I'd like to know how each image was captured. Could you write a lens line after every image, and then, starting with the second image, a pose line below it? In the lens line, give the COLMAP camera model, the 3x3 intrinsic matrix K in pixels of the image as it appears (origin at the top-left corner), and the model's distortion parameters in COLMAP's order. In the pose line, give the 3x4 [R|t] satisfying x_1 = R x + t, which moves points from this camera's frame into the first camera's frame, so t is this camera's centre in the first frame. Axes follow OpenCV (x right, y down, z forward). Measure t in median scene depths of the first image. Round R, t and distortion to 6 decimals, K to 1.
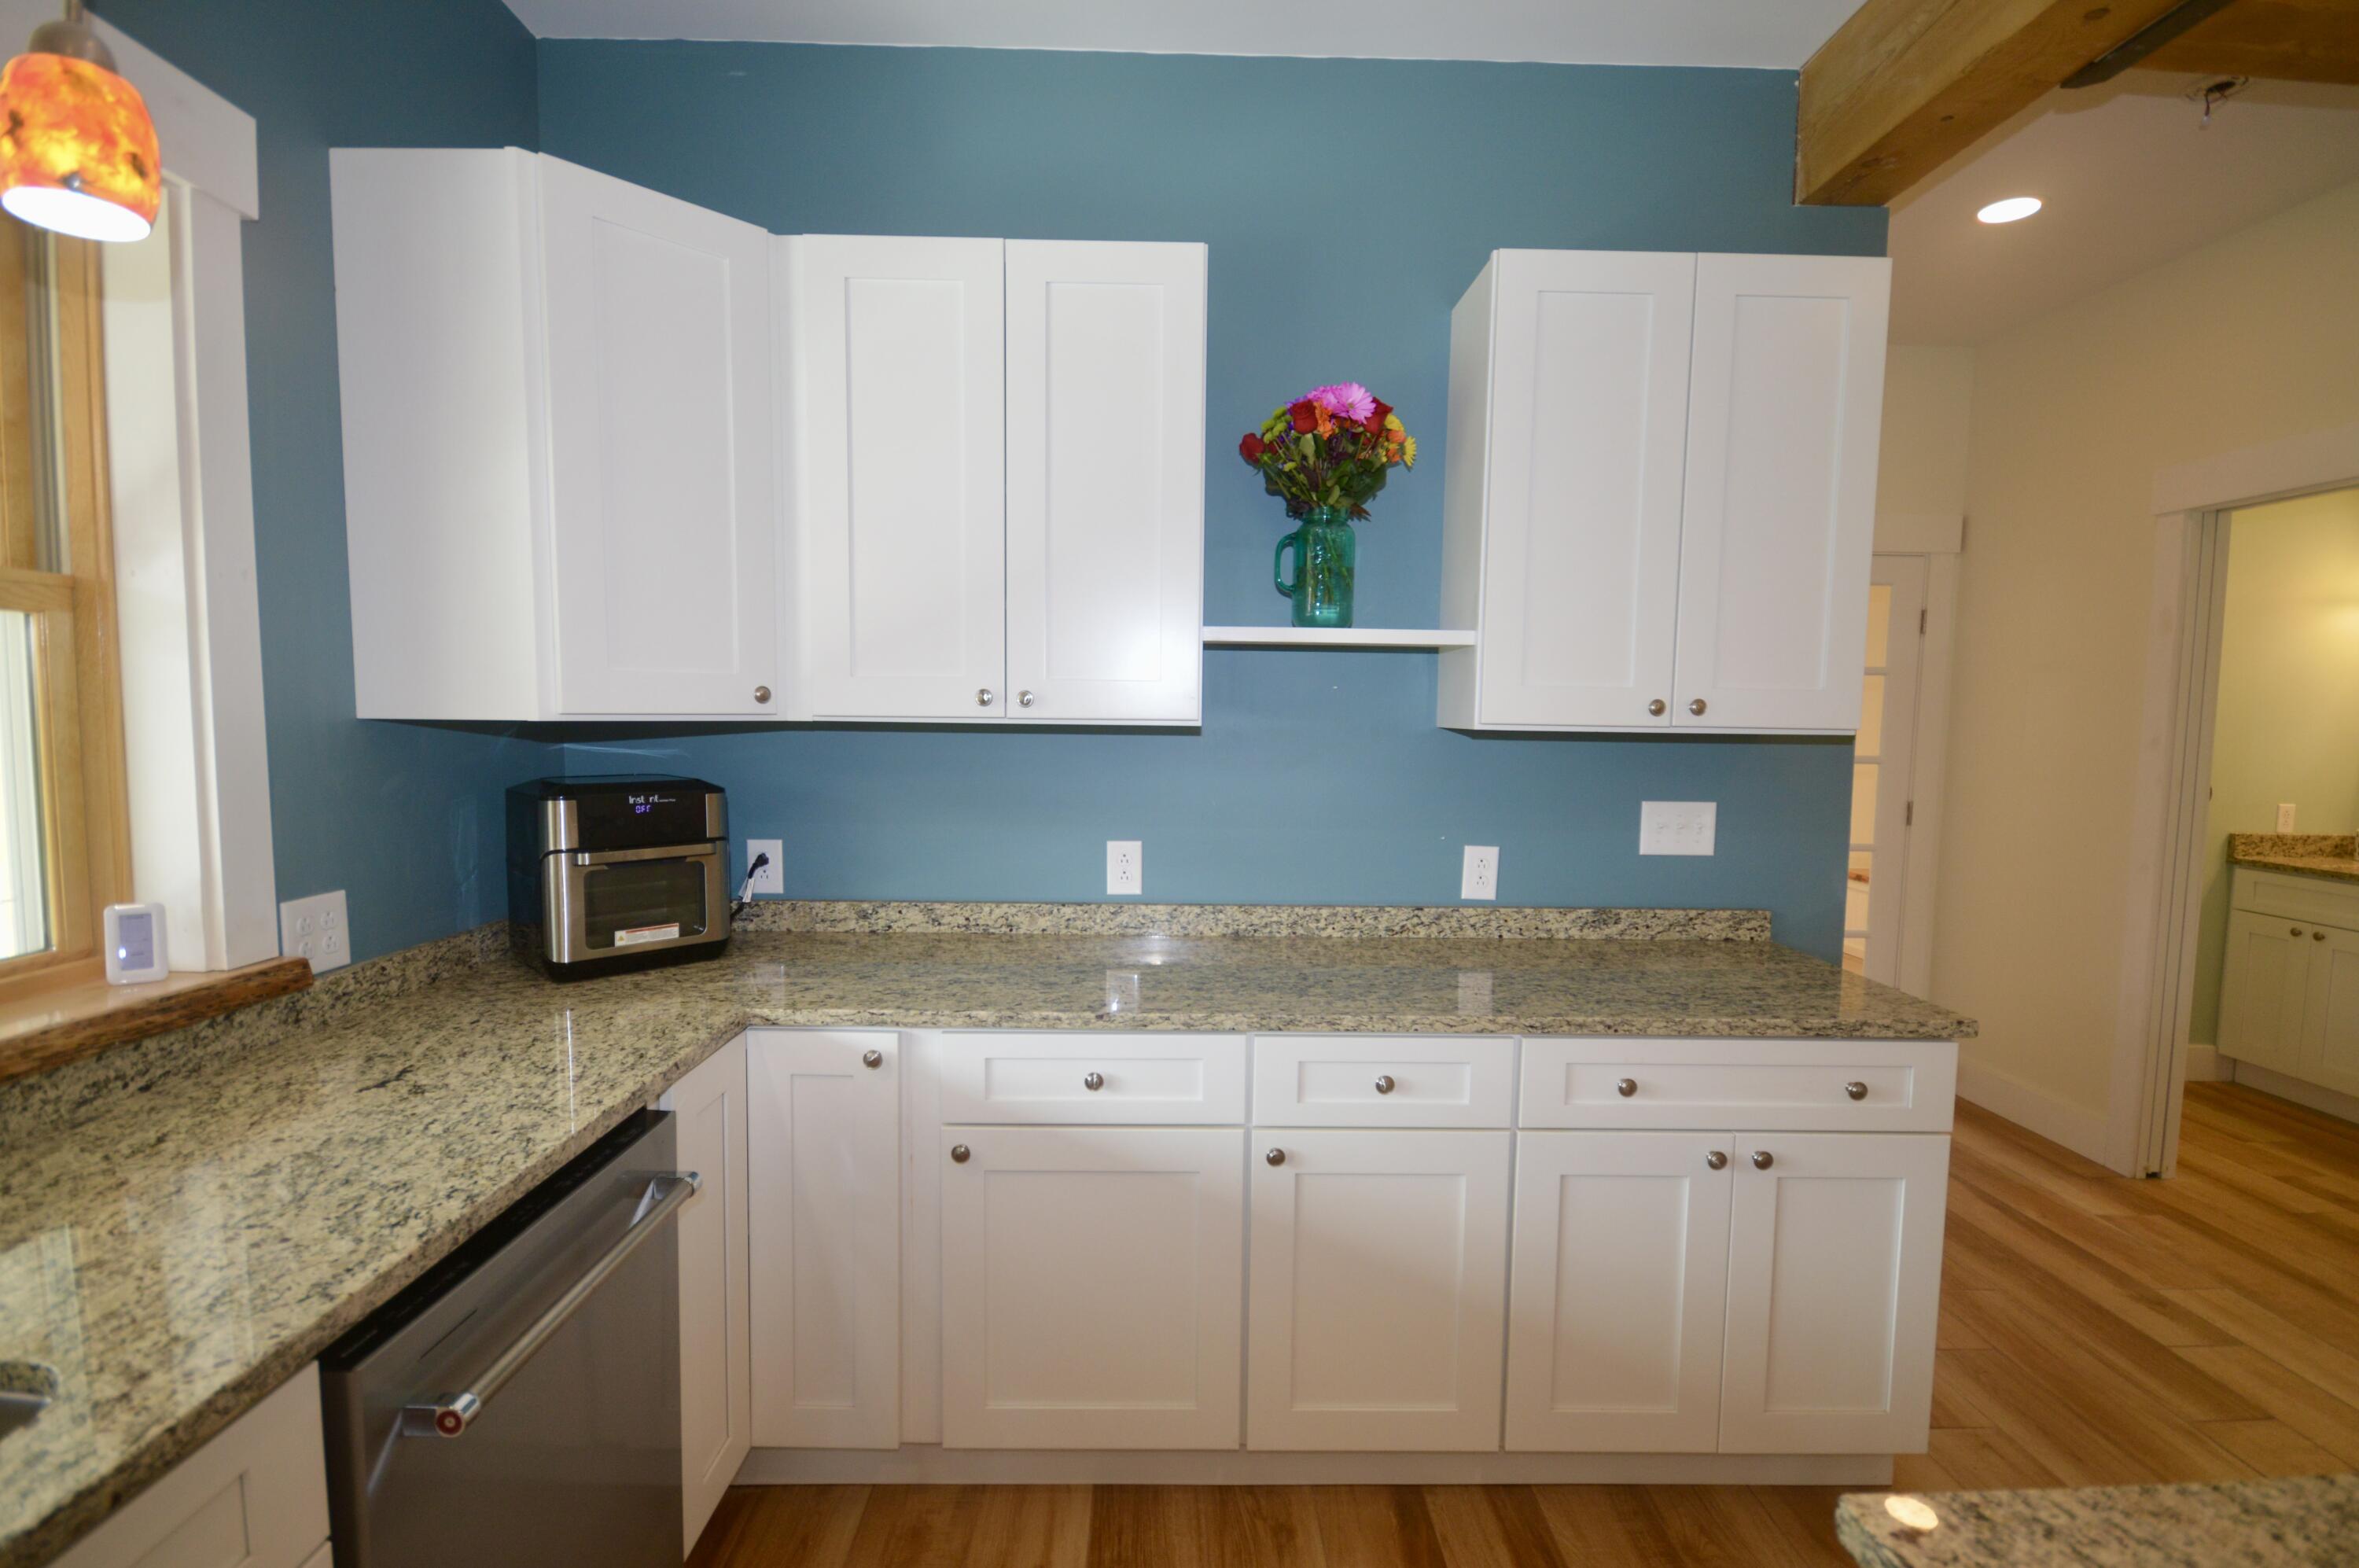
lens RADIAL K [[1062.4, 0, 1178.1], [0, 1062.4, 793.1], [0, 0, 1]] dist [-0.000426, -0.000353]
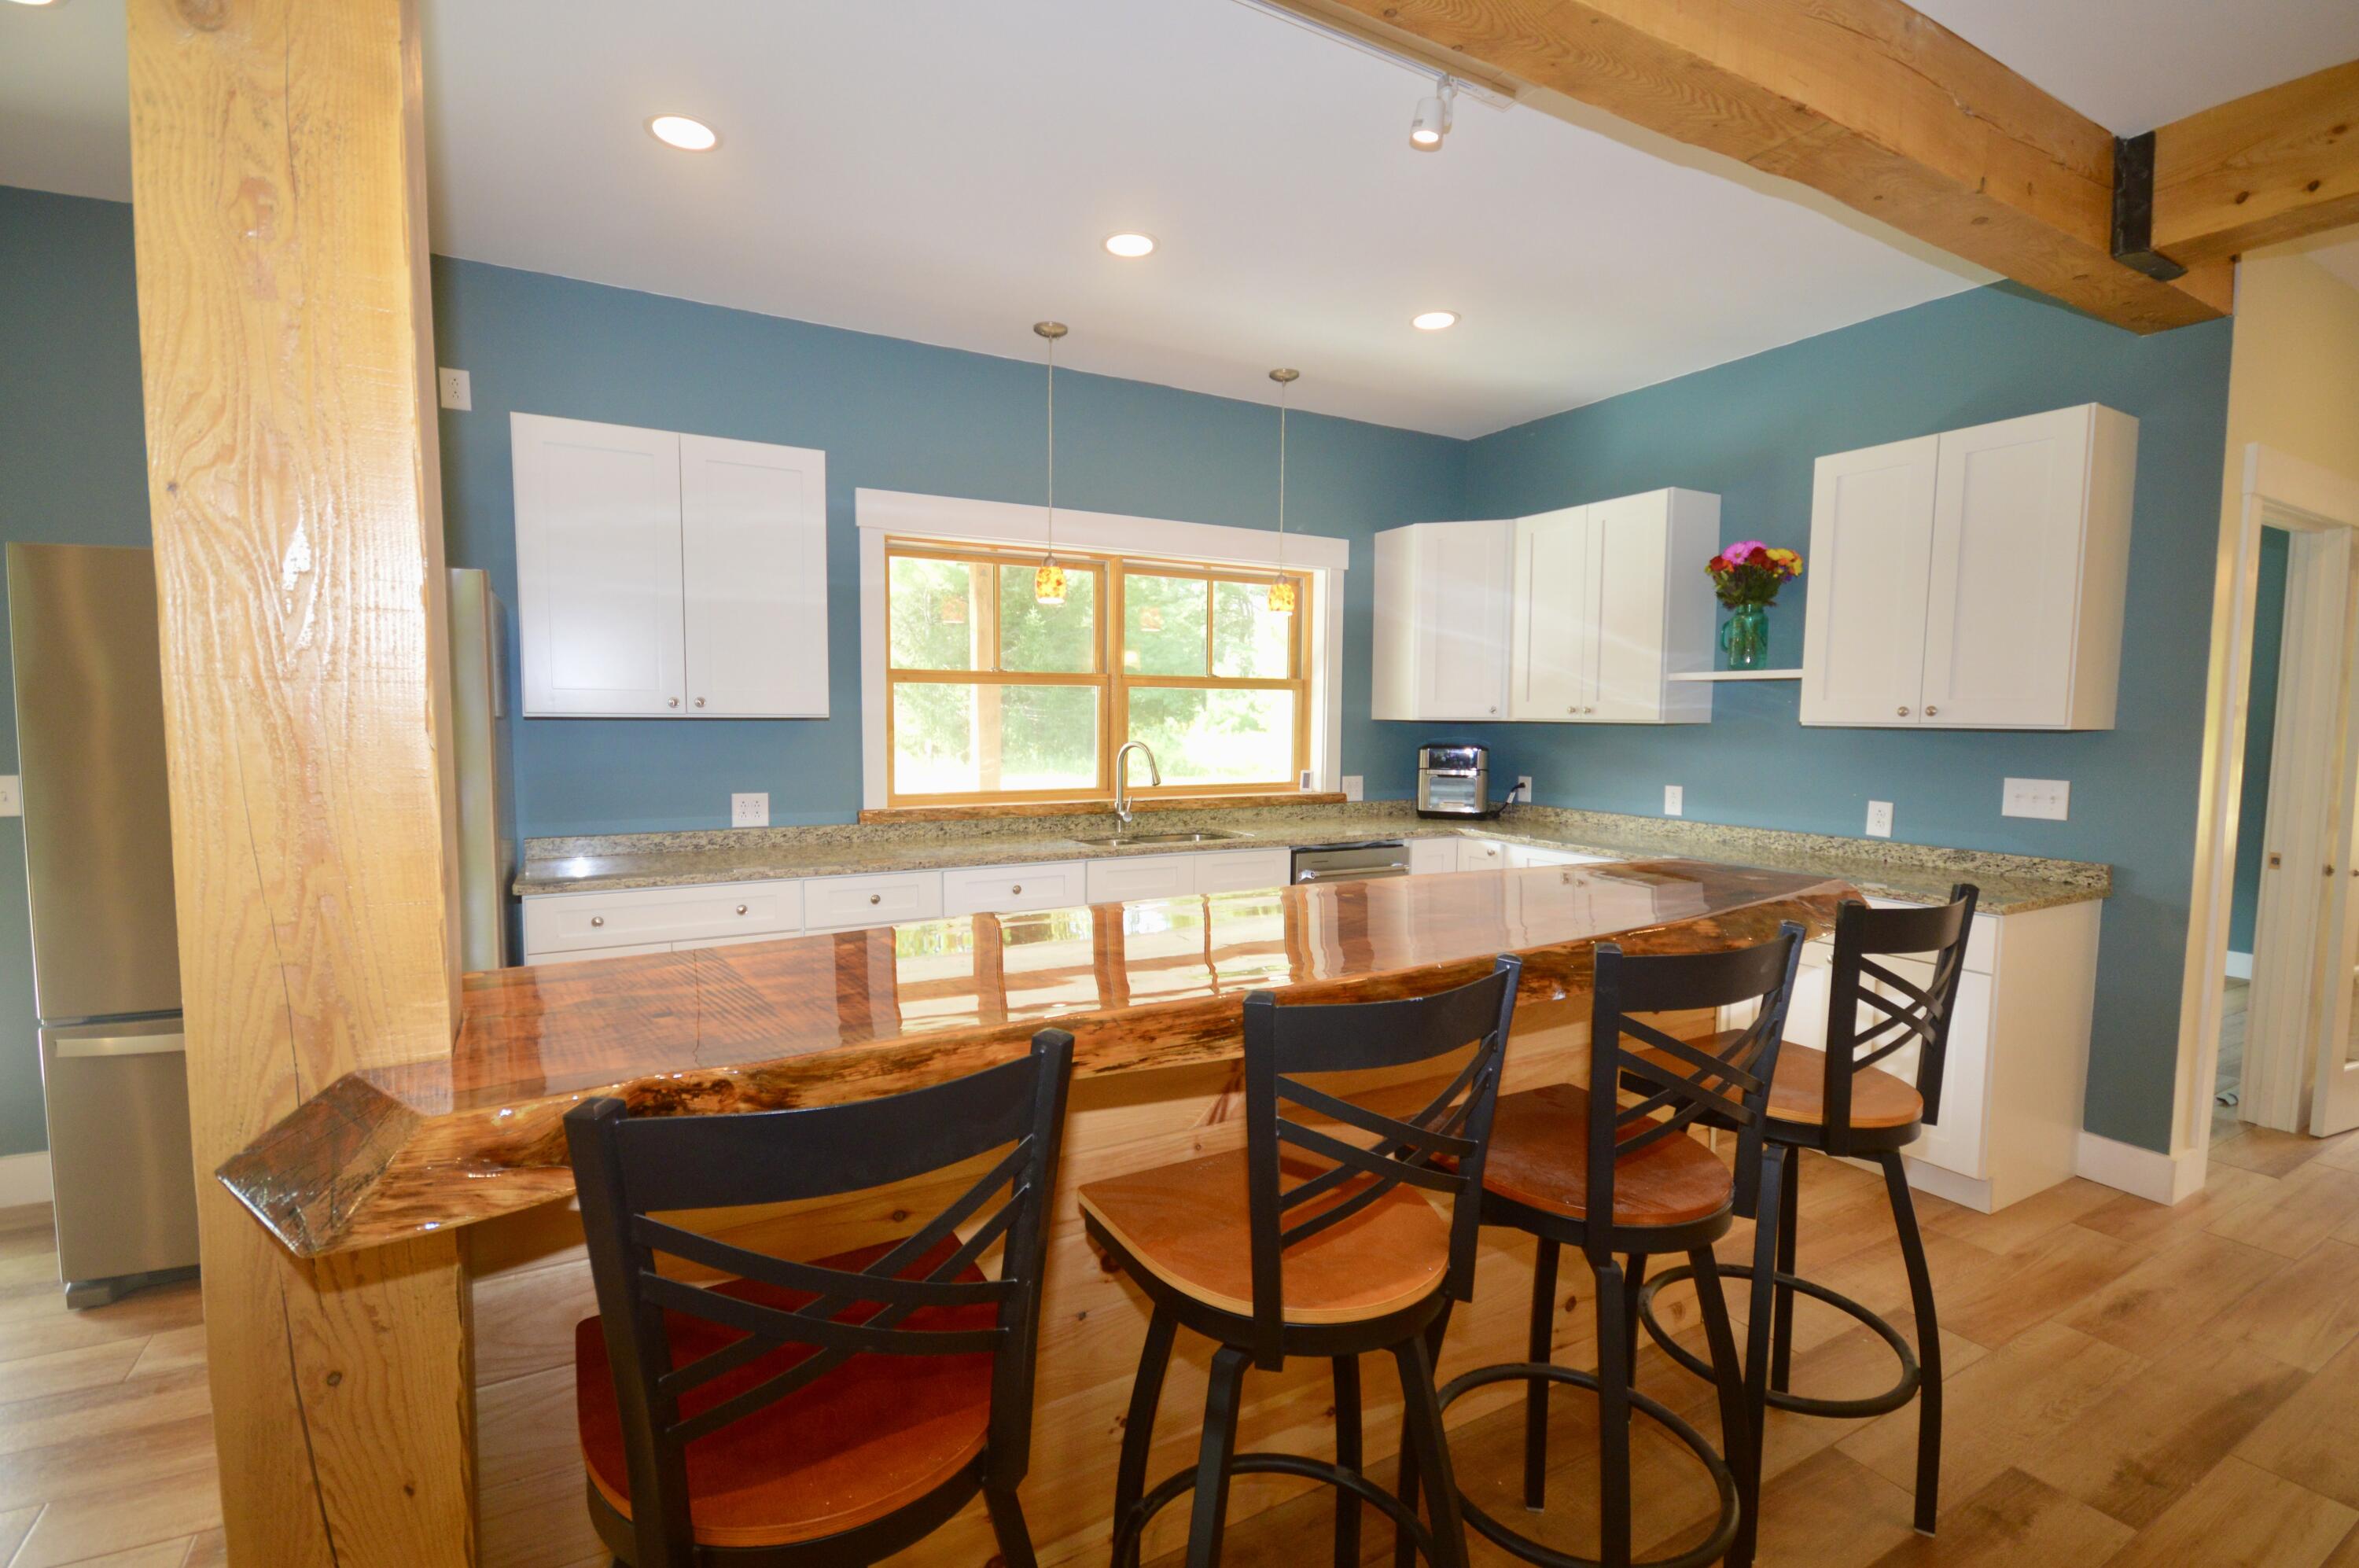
lens RADIAL K [[1062.4, 0, 1178.1], [0, 1062.4, 793.1], [0, 0, 1]] dist [-0.000426, -0.000353]
pose [[0.477672, 0.057757, -0.876638, 1.337430], [-0.072105, 0.997048, 0.026400, 0.081198], [0.875574, 0.050600, 0.480426, -0.750229]]
